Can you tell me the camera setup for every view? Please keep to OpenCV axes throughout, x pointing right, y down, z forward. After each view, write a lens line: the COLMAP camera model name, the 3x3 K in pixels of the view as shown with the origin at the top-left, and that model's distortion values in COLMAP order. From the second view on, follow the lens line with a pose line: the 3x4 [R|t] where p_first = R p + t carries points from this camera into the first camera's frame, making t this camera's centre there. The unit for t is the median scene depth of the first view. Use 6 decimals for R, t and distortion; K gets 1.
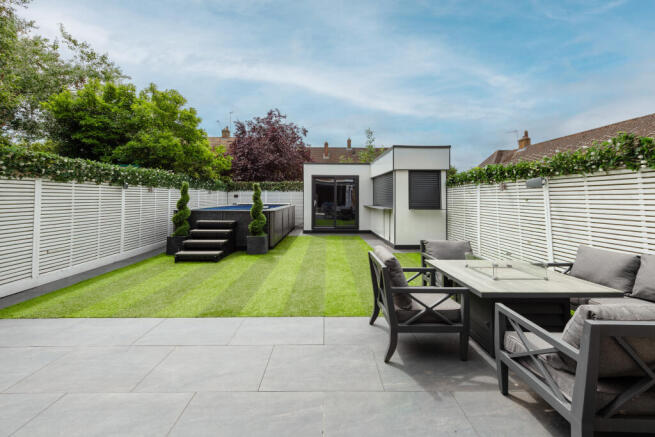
lens RADIAL K [[273.6, 0, 324.3], [0, 273.6, 191.5], [0, 0, 1]] dist [-0.000077, -0.000036]
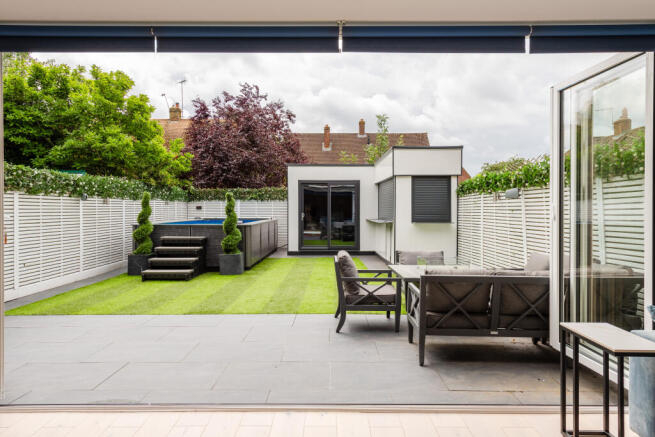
lens RADIAL K [[437.2, 0, 327.1], [0, 437.2, 214.9], [0, 0, 1]] dist [-0.000082, -0.000086]
pose [[0.999980, -0.004585, -0.004366, 0.052887], [0.004736, 0.999369, 0.035201, -0.006690], [0.004202, -0.035220, 0.999371, -0.309425]]
